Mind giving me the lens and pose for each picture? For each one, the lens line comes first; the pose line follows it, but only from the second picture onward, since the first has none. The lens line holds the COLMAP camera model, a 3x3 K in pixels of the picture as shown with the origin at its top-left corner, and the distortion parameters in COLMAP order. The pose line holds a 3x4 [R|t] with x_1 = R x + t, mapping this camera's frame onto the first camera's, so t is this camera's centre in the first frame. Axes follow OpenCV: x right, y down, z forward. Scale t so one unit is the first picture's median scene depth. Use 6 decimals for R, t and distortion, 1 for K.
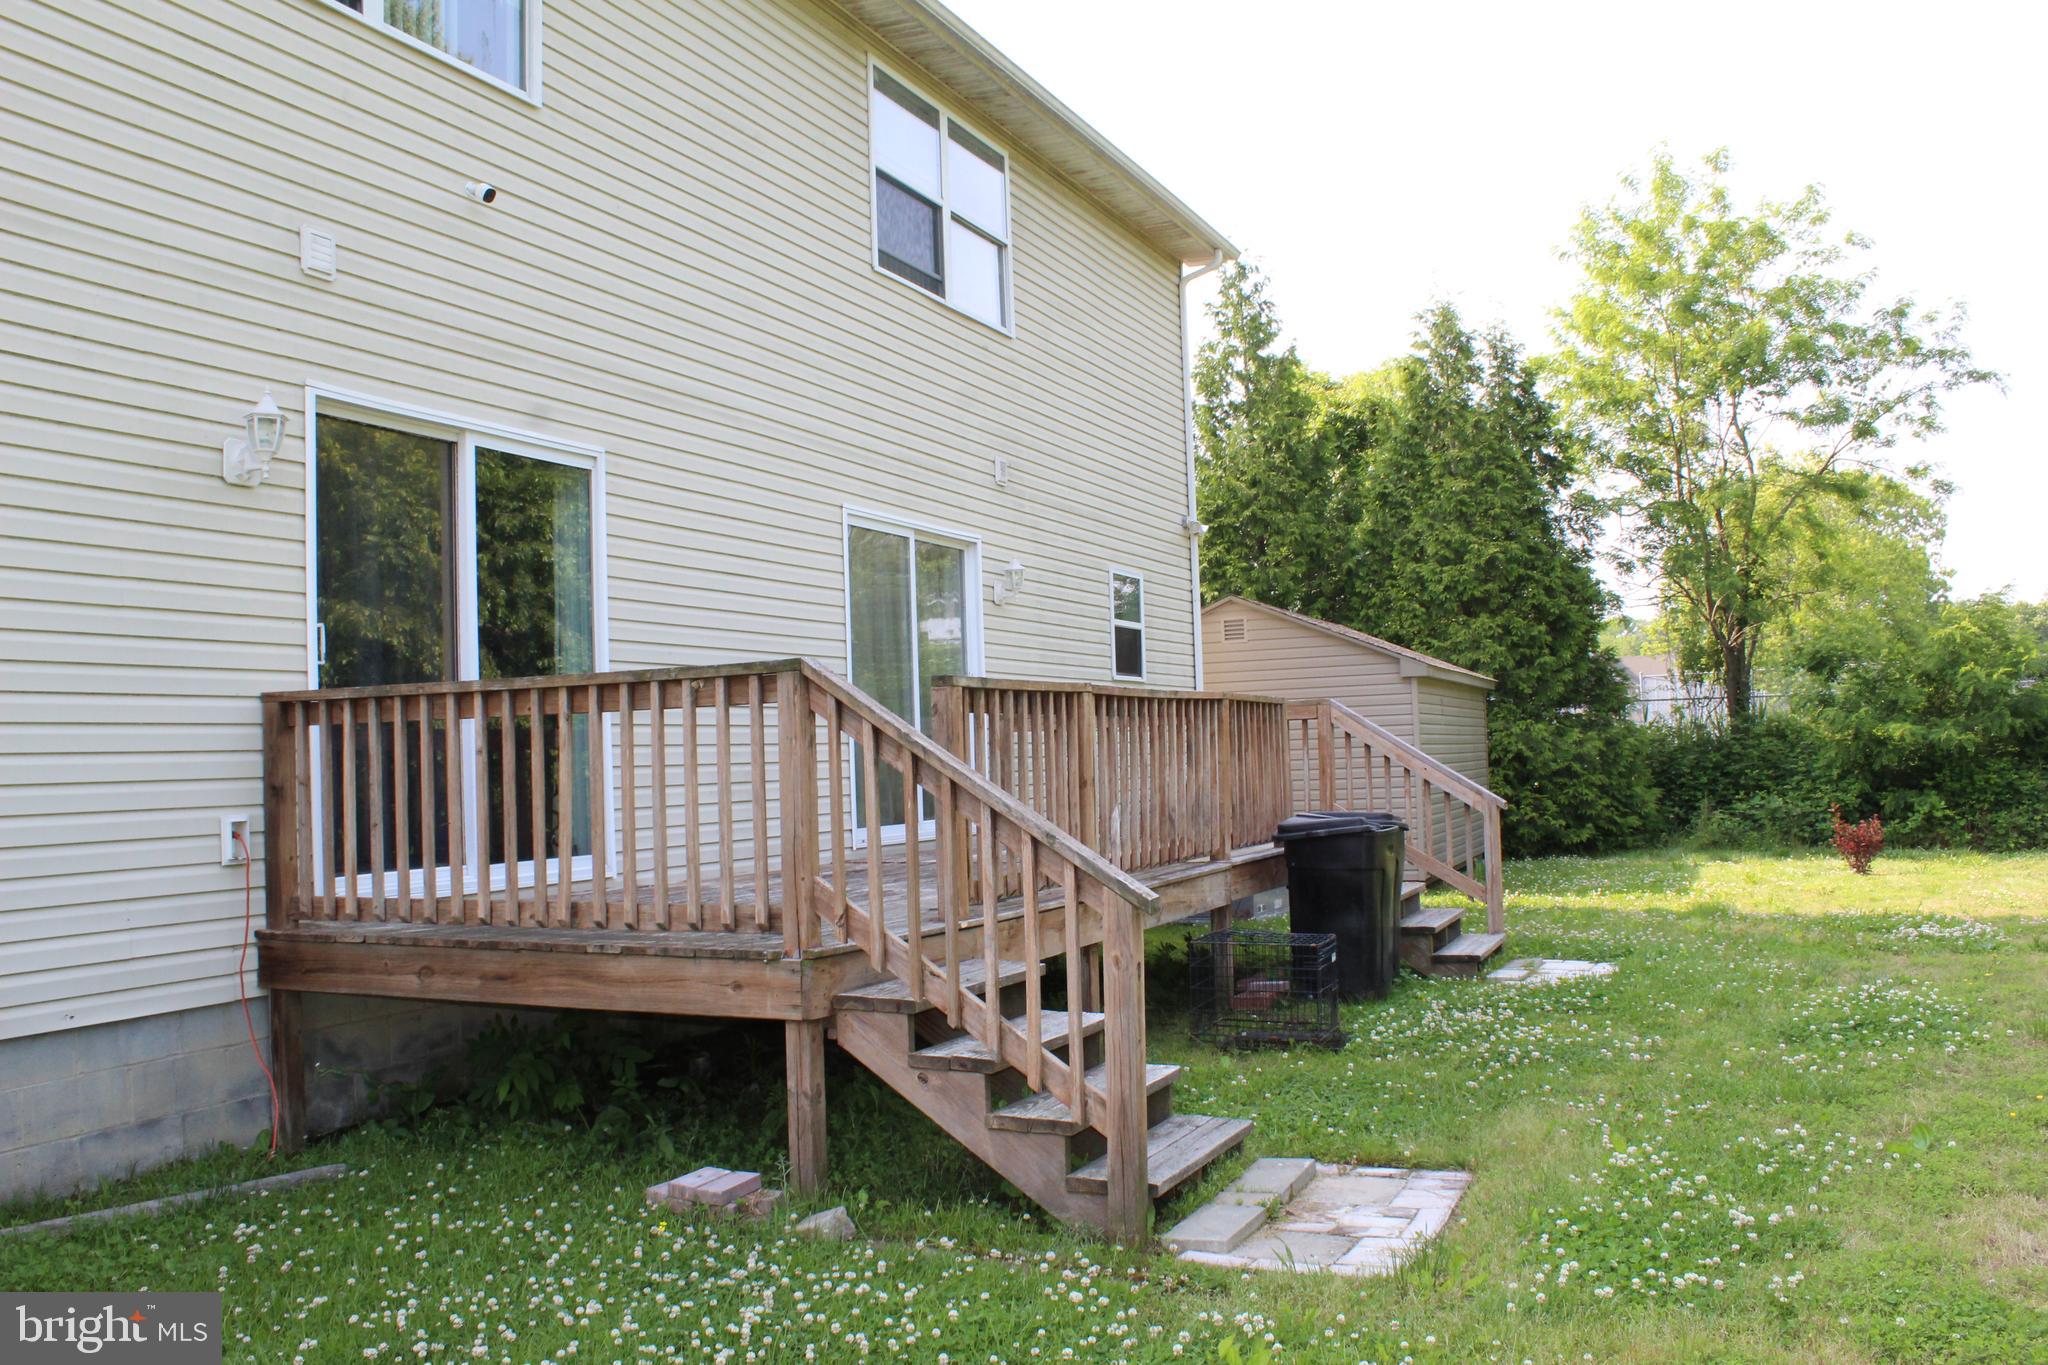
lens RADIAL K [[1705.2, 0, 1024.0], [0, 1705.2, 682.5], [0, 0, 1]] dist [-0.165207, 0.008640]
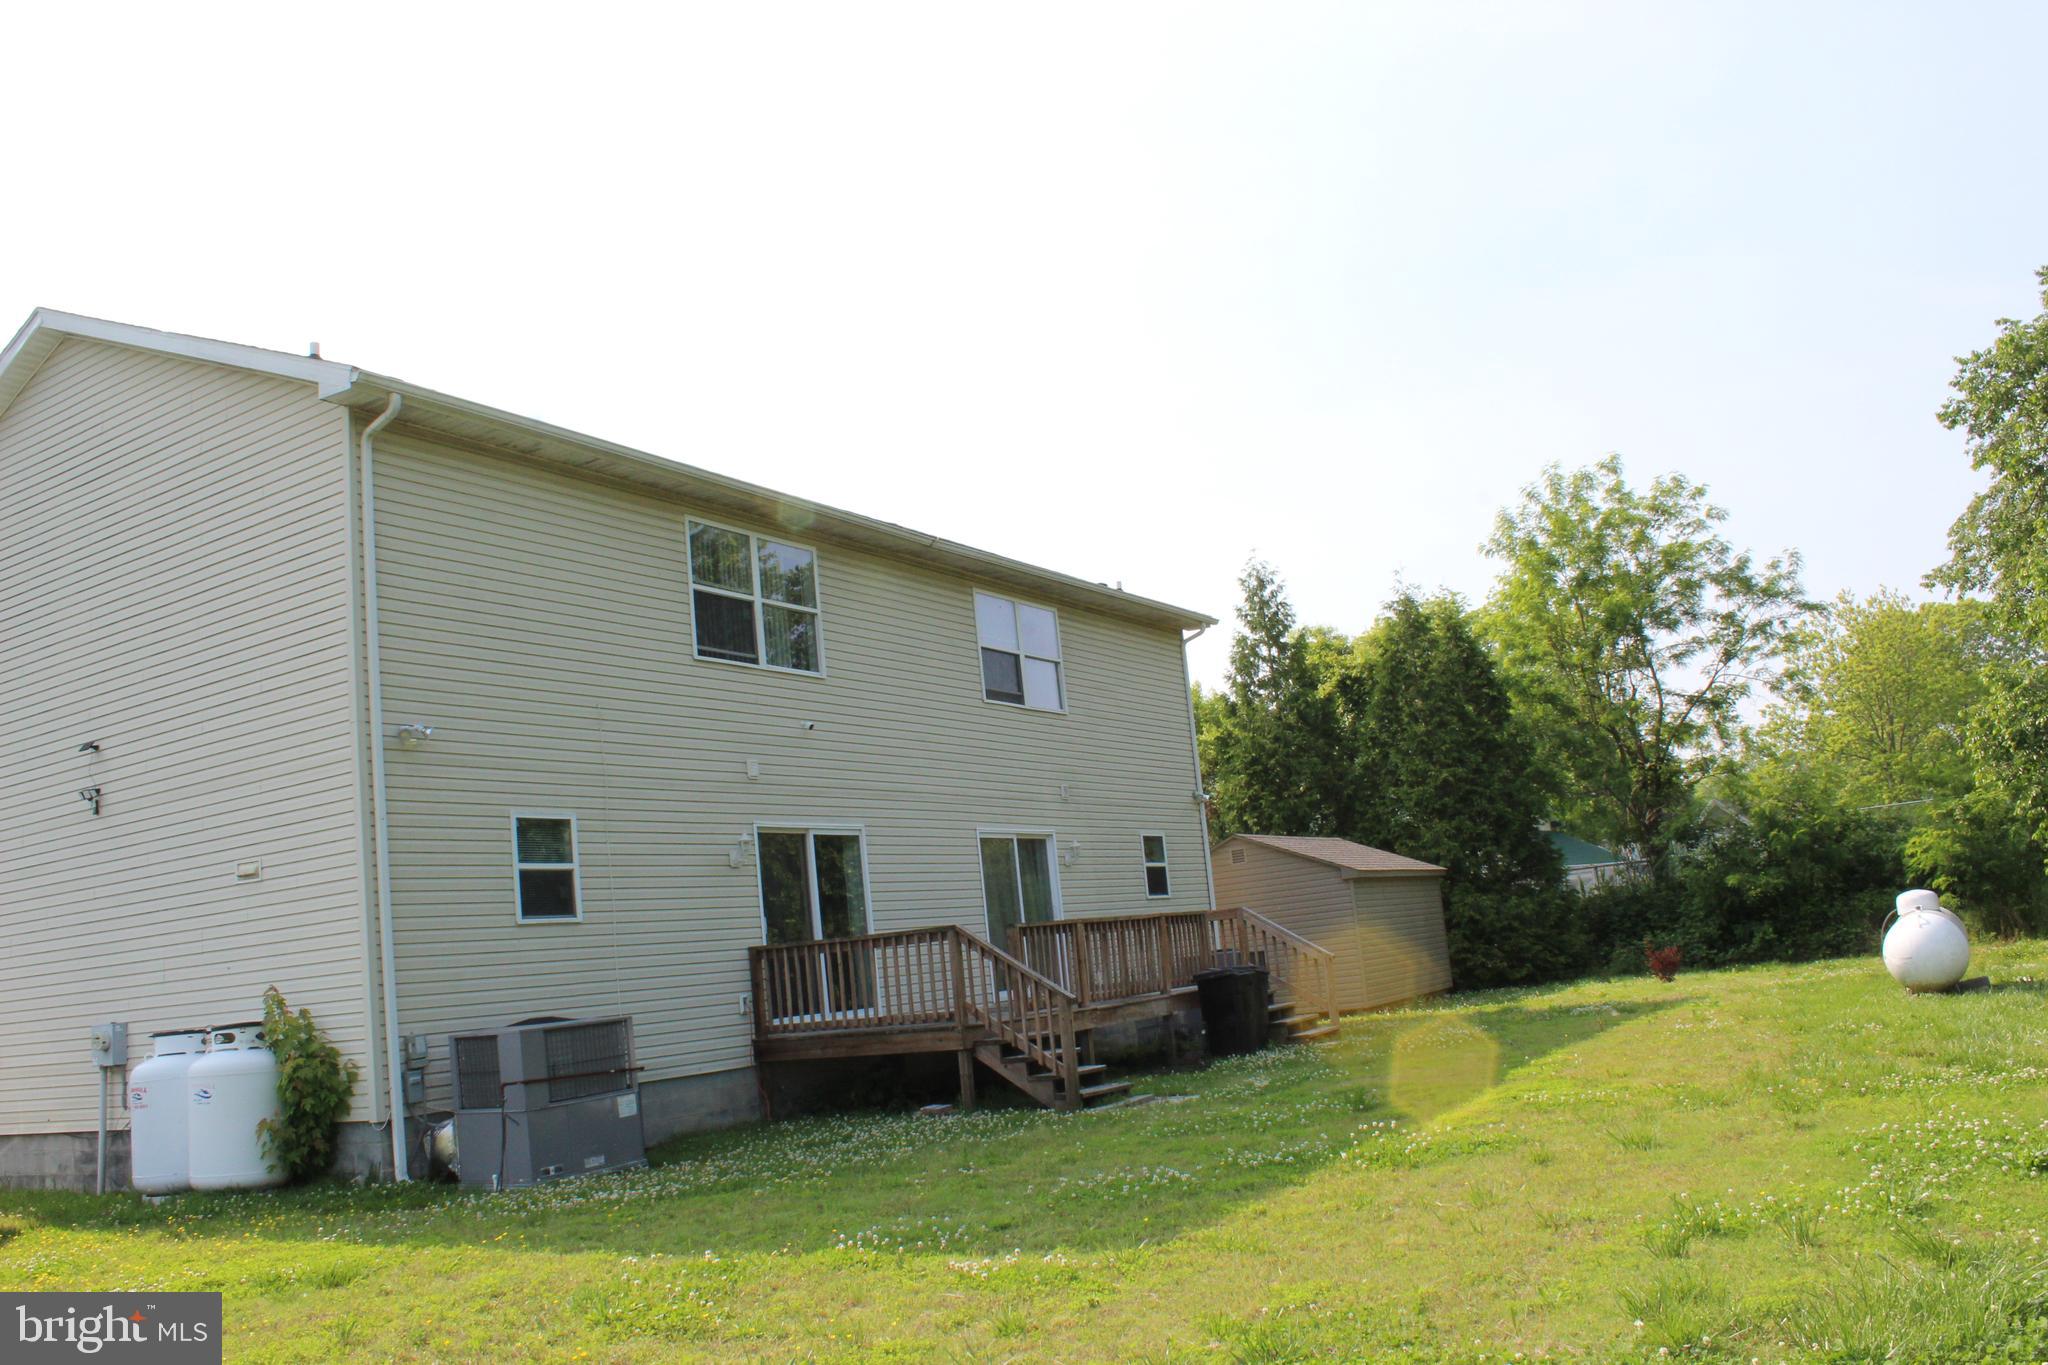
lens RADIAL K [[1705.2, 0, 1024.0], [0, 1705.2, 682.5], [0, 0, 1]] dist [-0.165207, 0.008640]
pose [[0.991992, -0.081563, -0.096435, 0.144466], [0.070595, 0.991181, -0.112144, -0.043977], [0.104731, 0.104439, 0.989002, -0.917610]]
